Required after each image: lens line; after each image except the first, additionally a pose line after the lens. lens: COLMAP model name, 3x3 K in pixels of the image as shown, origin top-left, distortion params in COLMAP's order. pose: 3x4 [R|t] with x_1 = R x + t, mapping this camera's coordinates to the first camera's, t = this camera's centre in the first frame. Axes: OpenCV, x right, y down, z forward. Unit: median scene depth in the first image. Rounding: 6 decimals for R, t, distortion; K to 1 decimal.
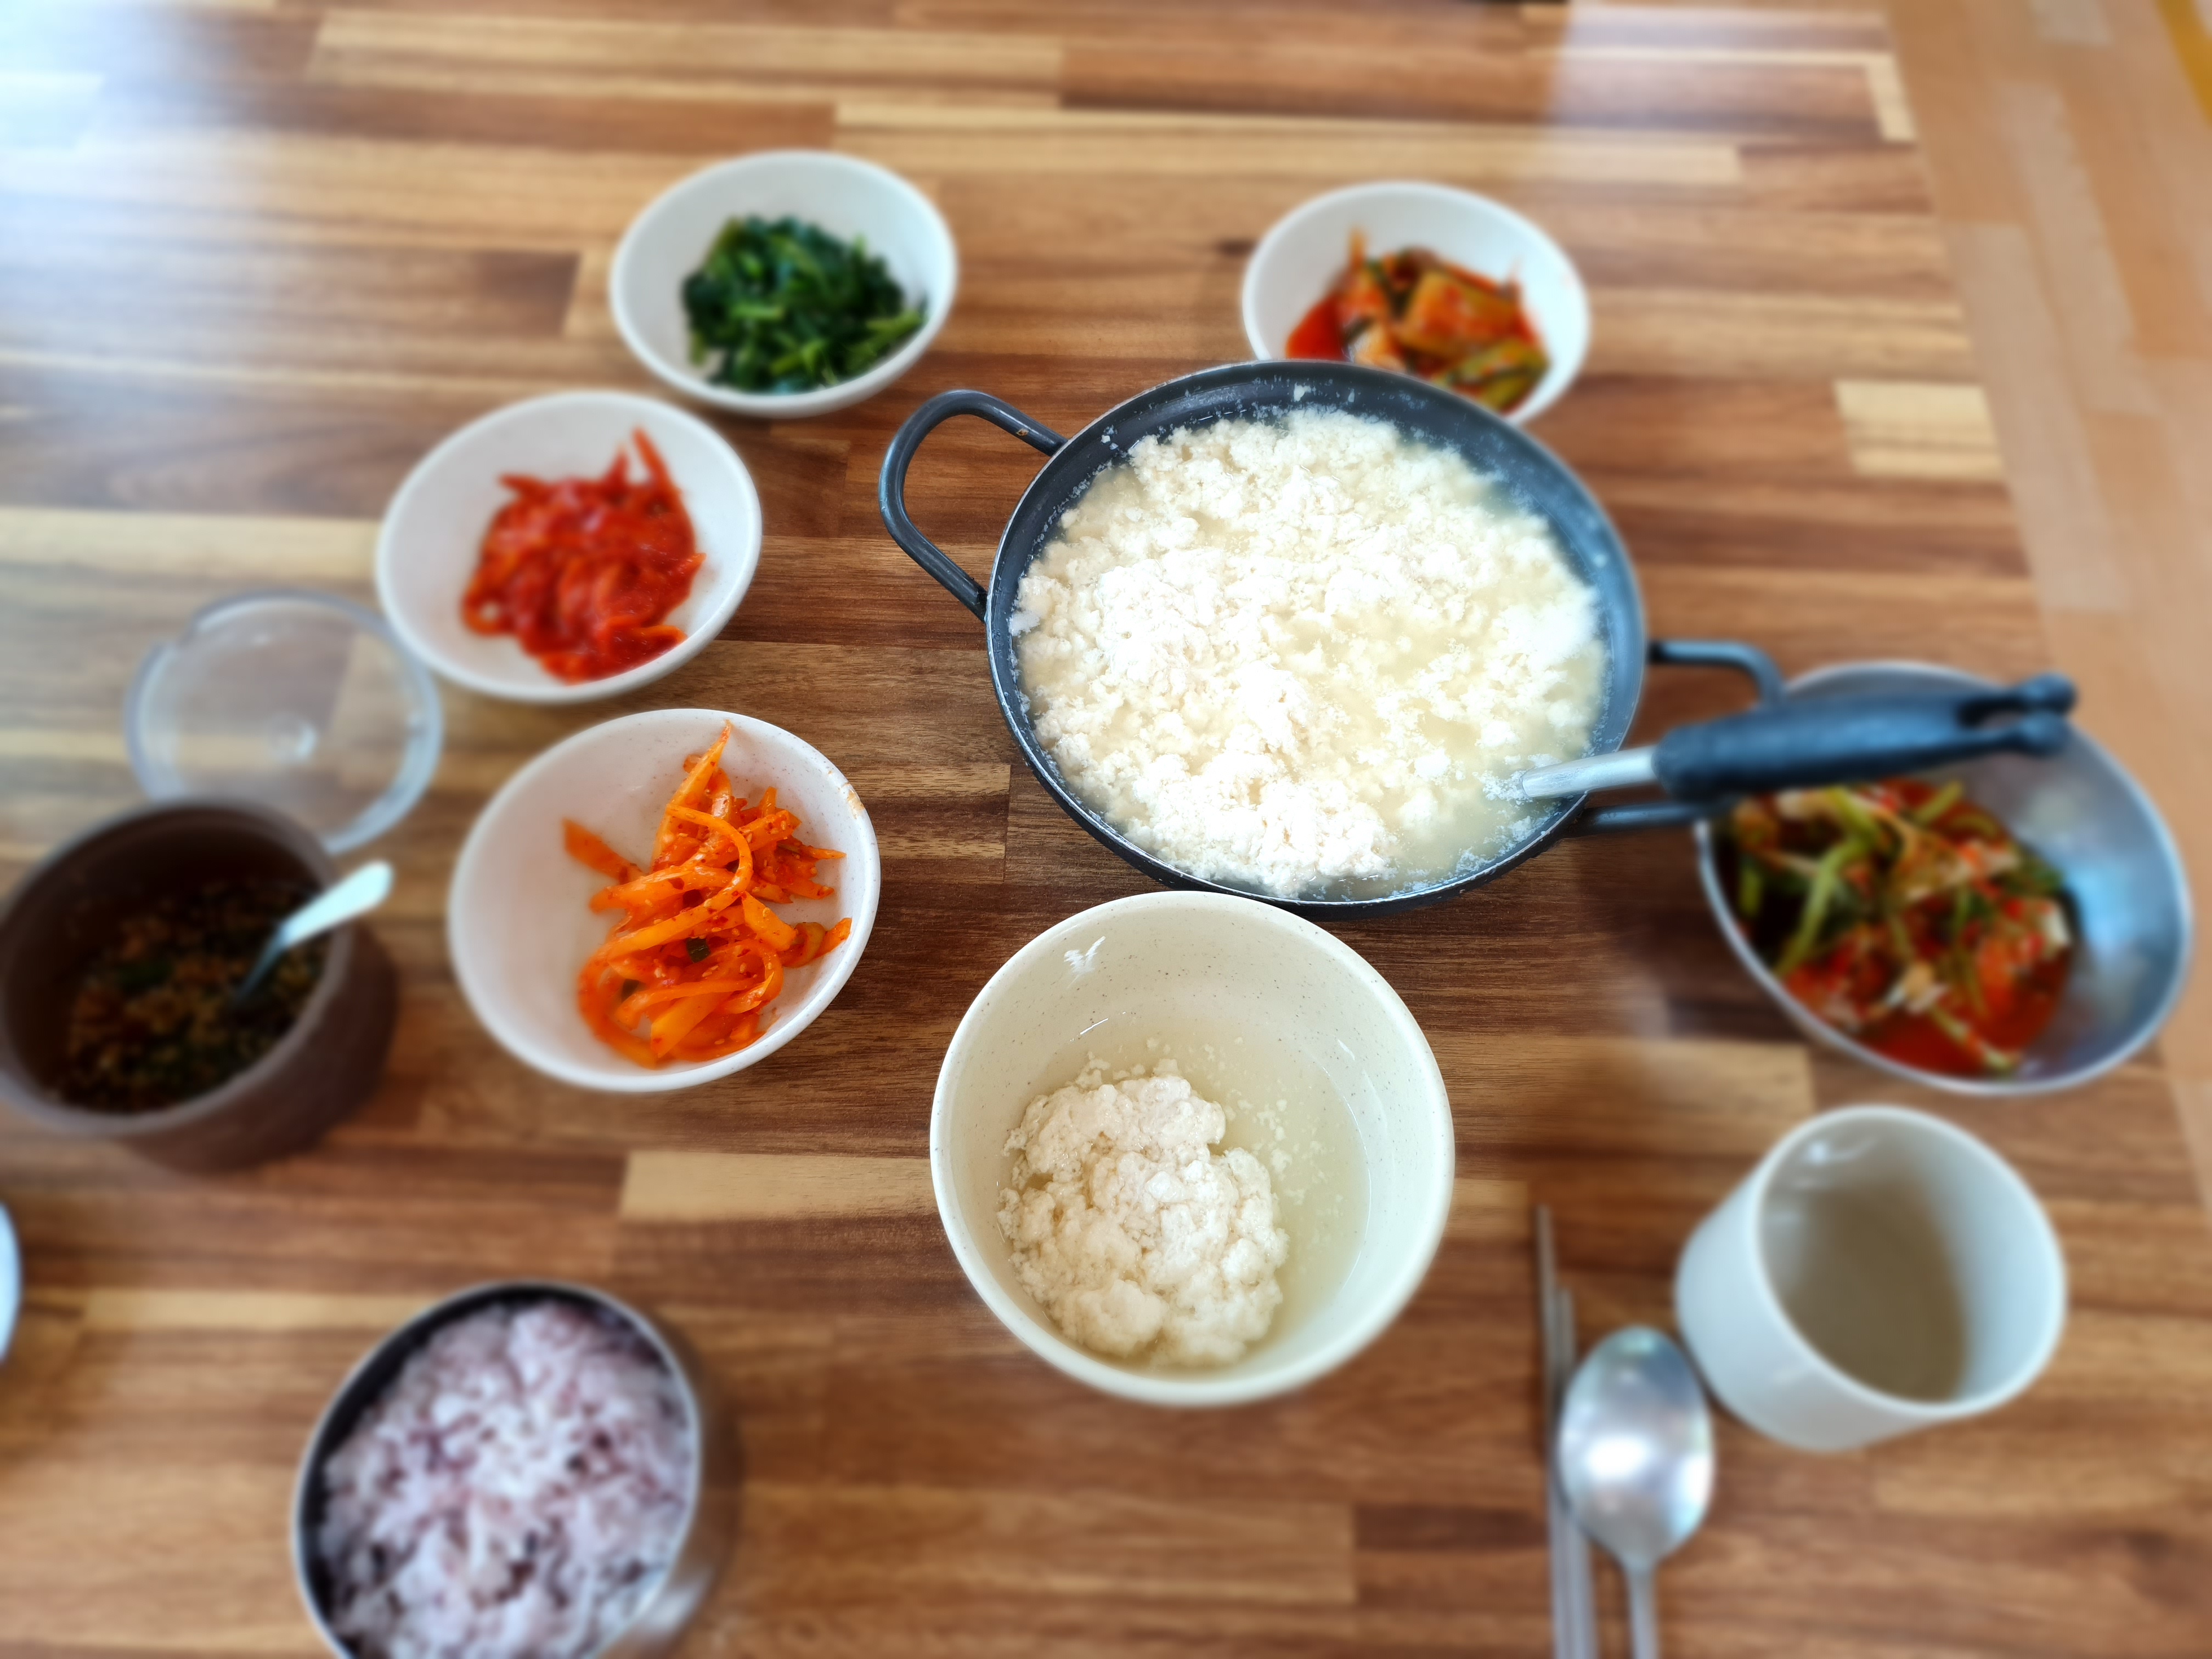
lens RADIAL K [[1662.0, 0, 1091.9], [0, 1662.0, 824.3], [0, 0, 1]] dist [-0.007290, -0.053501]
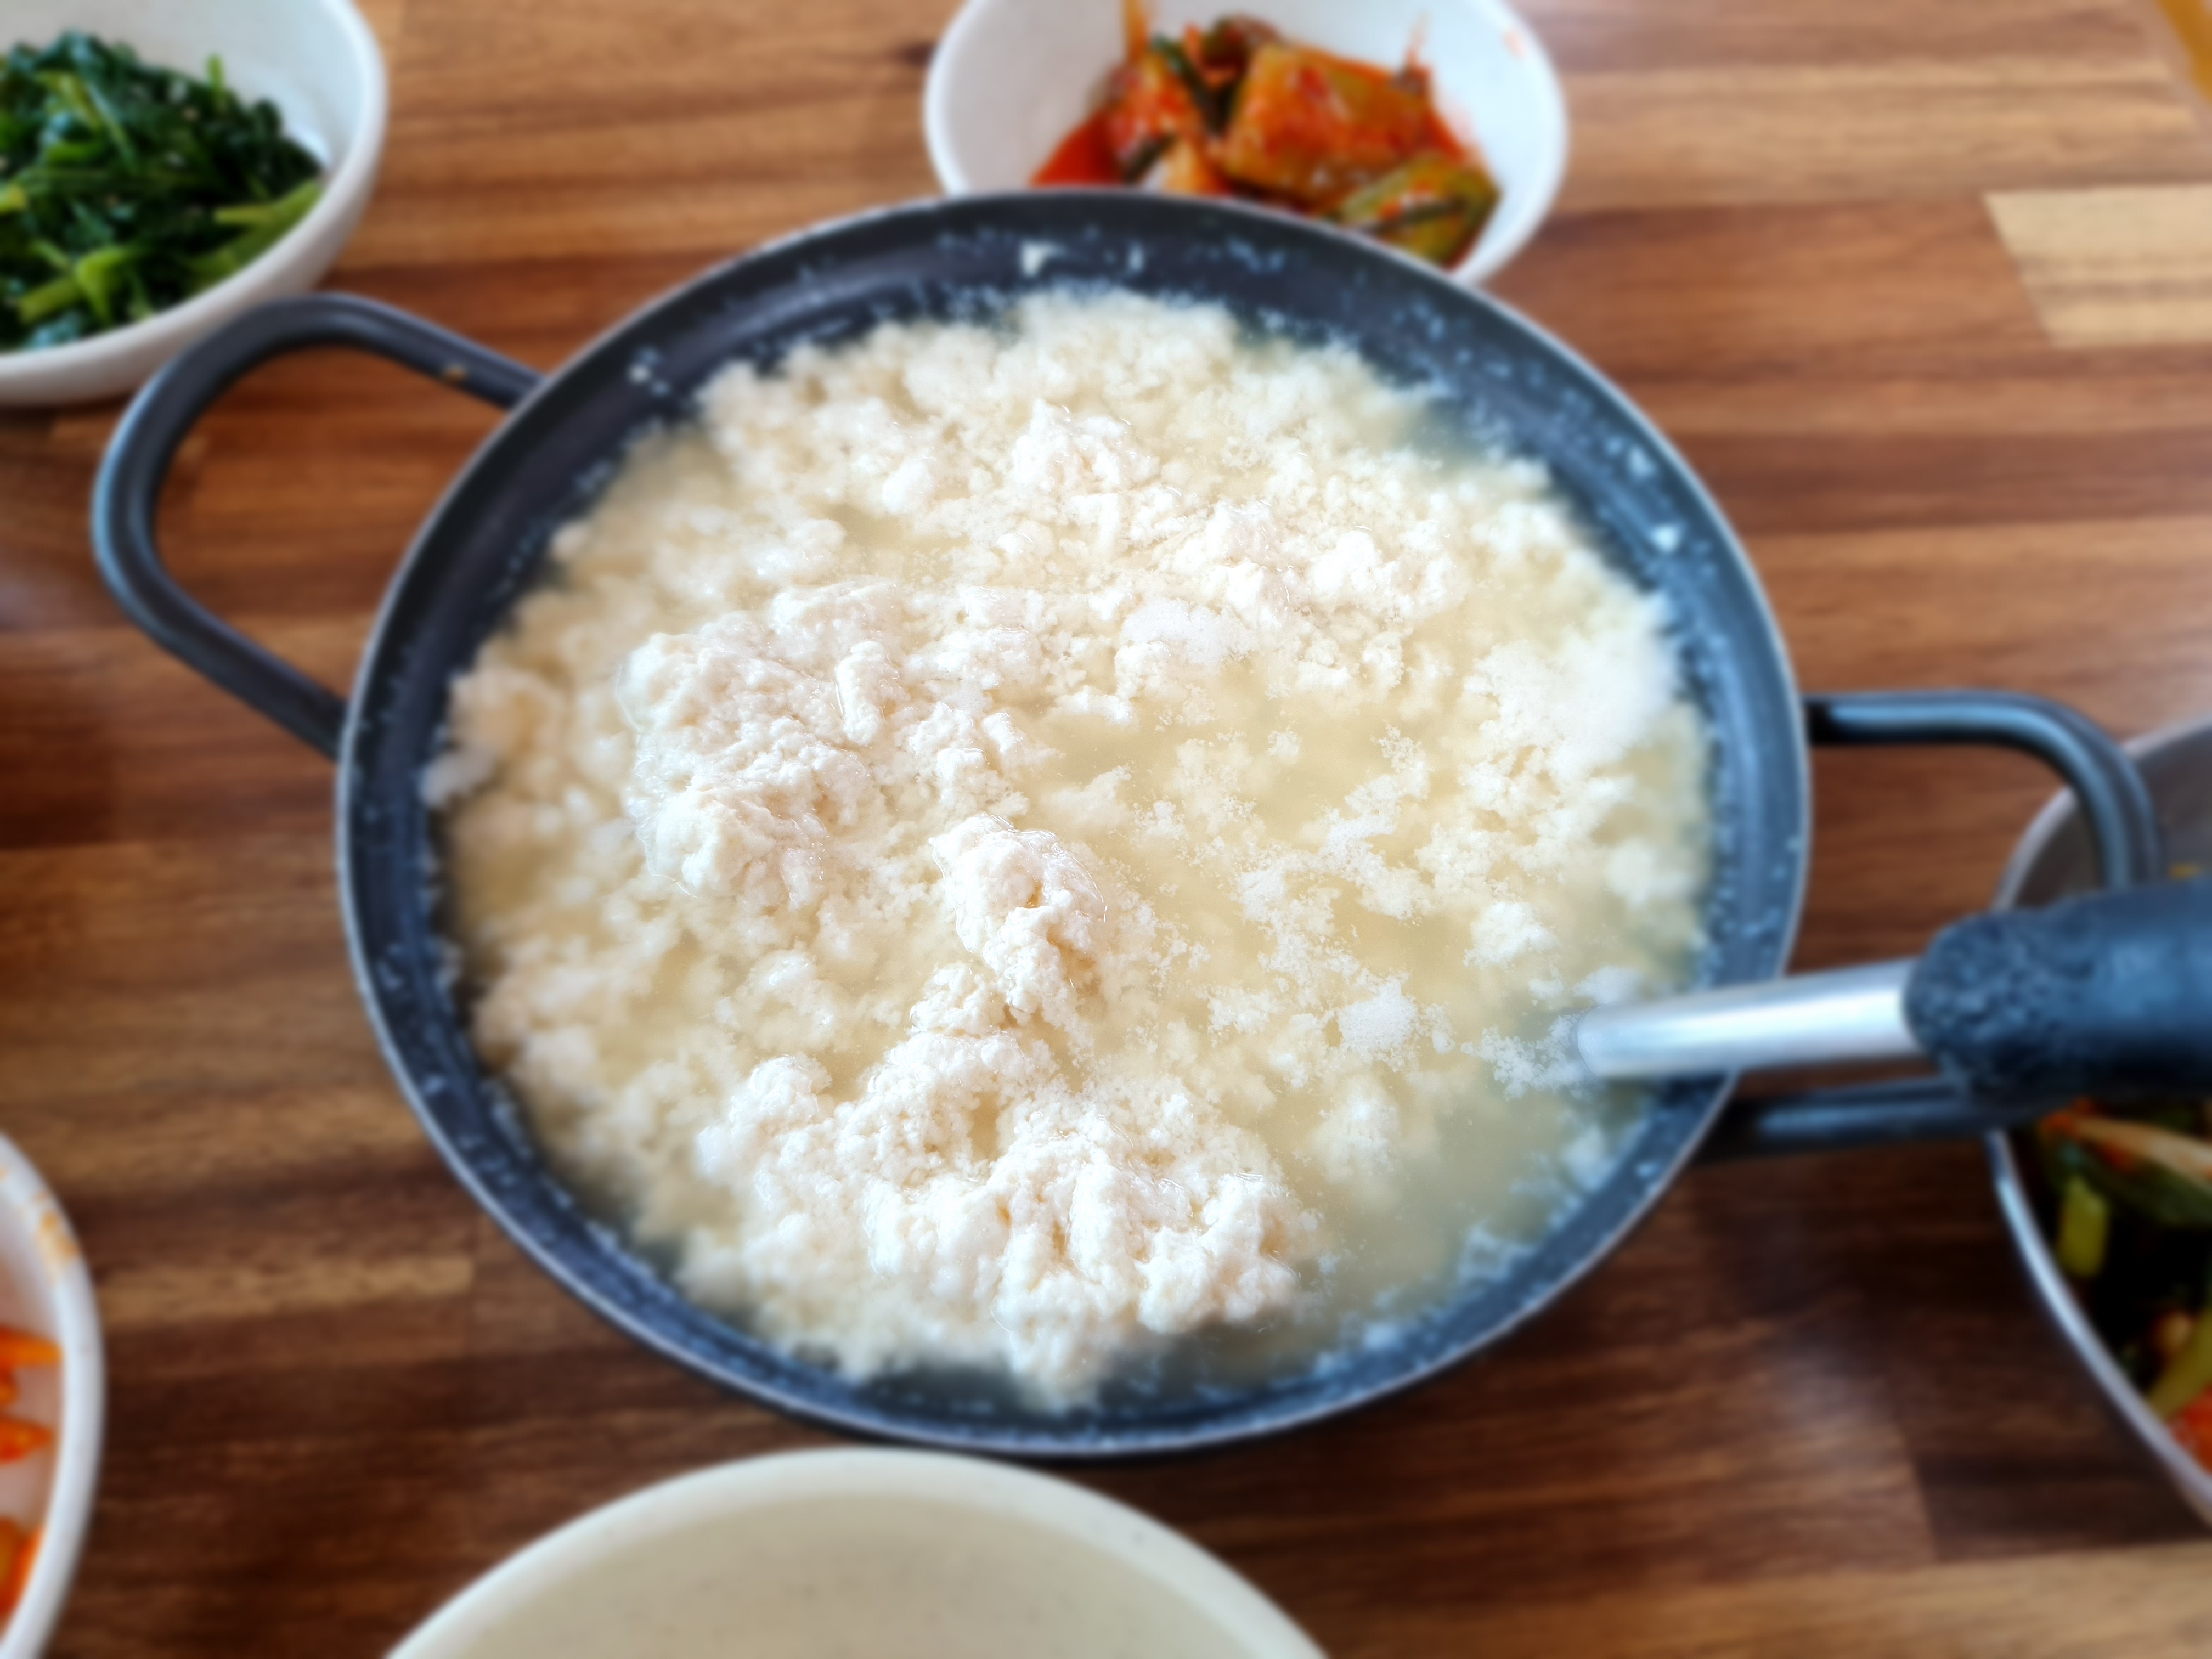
lens RADIAL K [[1662.0, 0, 1125.8], [0, 1662.0, 844.7], [0, 0, 1]] dist [-0.007290, -0.053501]
pose [[0.992055, -0.096230, 0.081040, 0.100229], [0.096855, 0.995291, -0.003802, -0.082095], [-0.080293, 0.011621, 0.996704, 0.525653]]
